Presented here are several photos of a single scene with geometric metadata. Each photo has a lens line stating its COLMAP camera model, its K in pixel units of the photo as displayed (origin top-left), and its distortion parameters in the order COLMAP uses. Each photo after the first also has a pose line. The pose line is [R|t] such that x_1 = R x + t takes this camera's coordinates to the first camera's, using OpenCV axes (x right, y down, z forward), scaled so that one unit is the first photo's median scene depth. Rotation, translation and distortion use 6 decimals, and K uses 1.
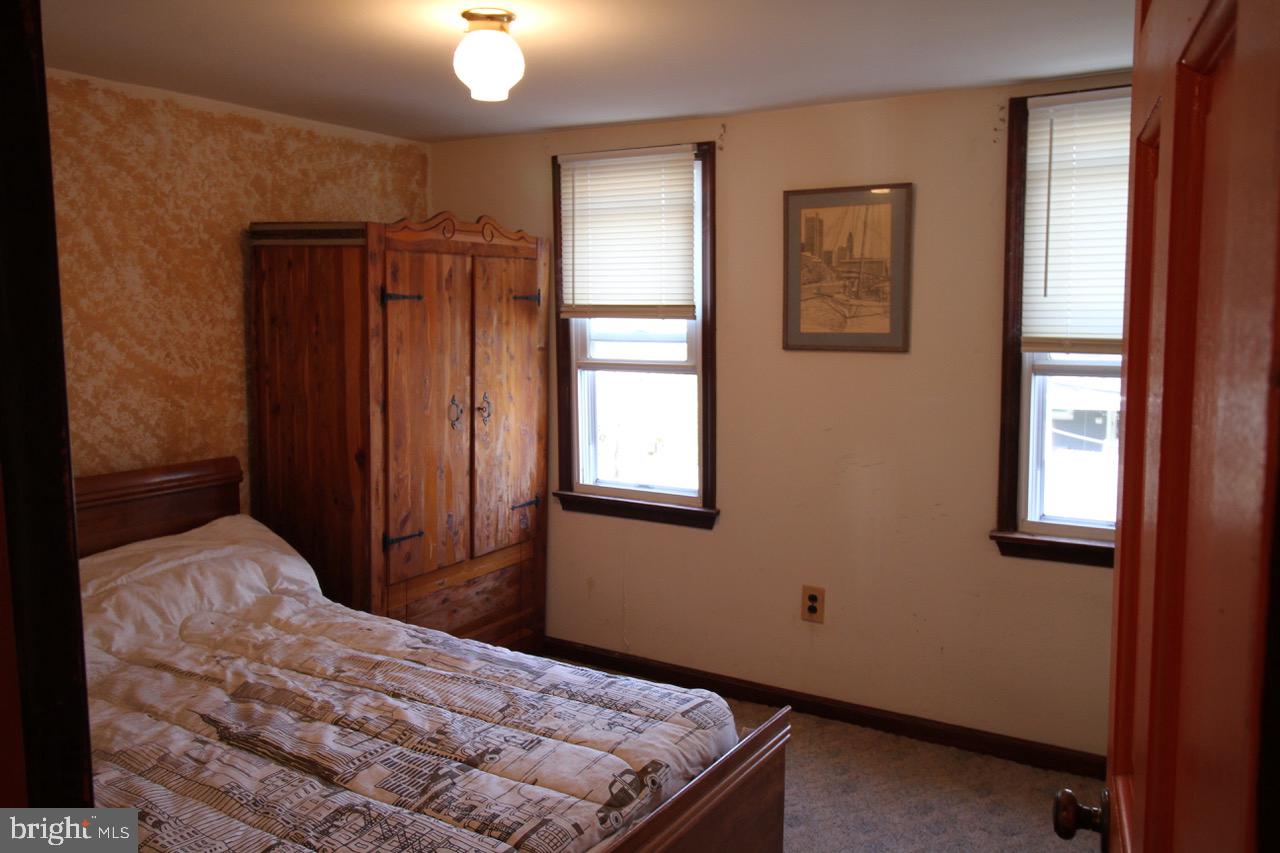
lens RADIAL K [[1003.6, 0, 645.9], [0, 1003.6, 411.9], [0, 0, 1]] dist [0.010049, -0.000074]
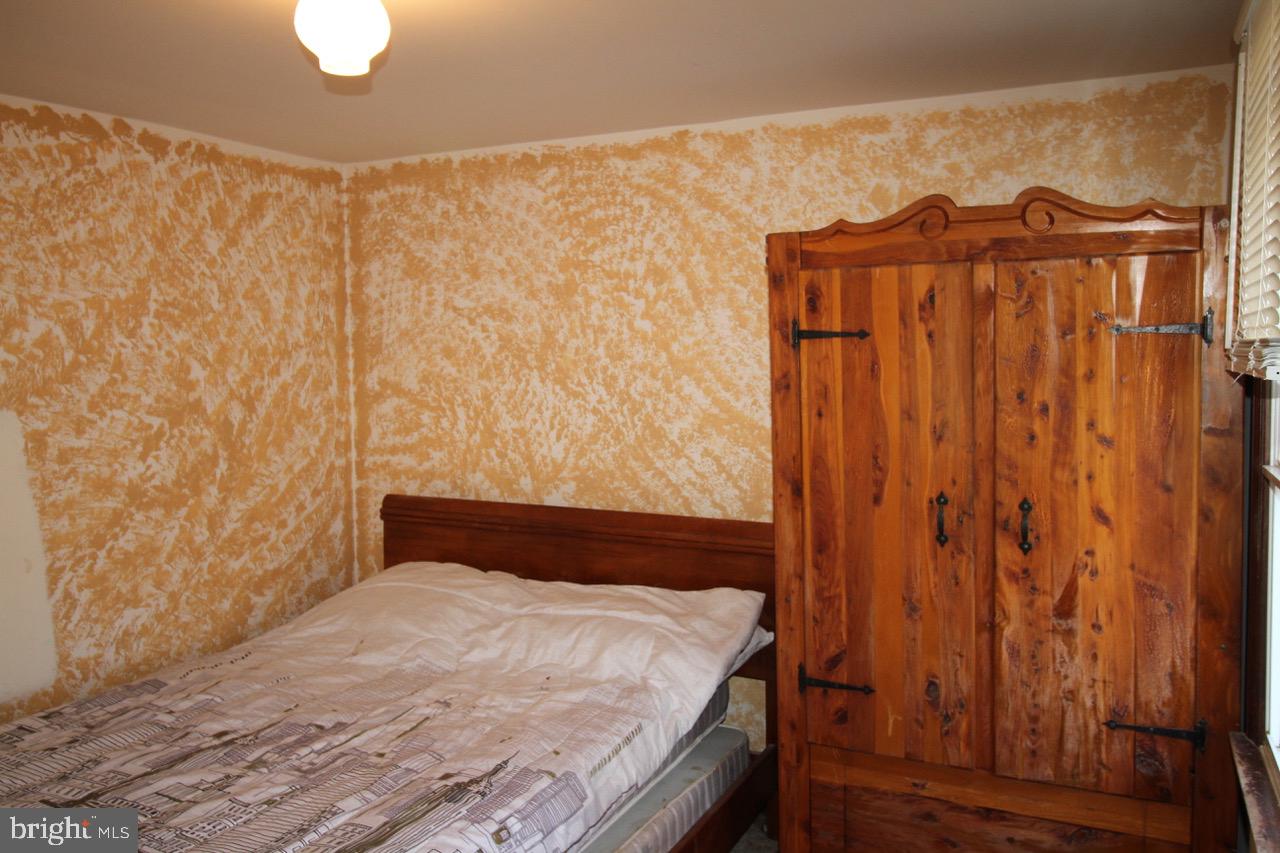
lens RADIAL K [[1003.6, 0, 645.9], [0, 1003.6, 411.9], [0, 0, 1]] dist [0.010049, -0.000074]
pose [[0.091962, 0.056658, -0.994149, 0.438092], [-0.101222, 0.993740, 0.047271, -0.082707], [0.990604, 0.096283, 0.097122, 0.826402]]
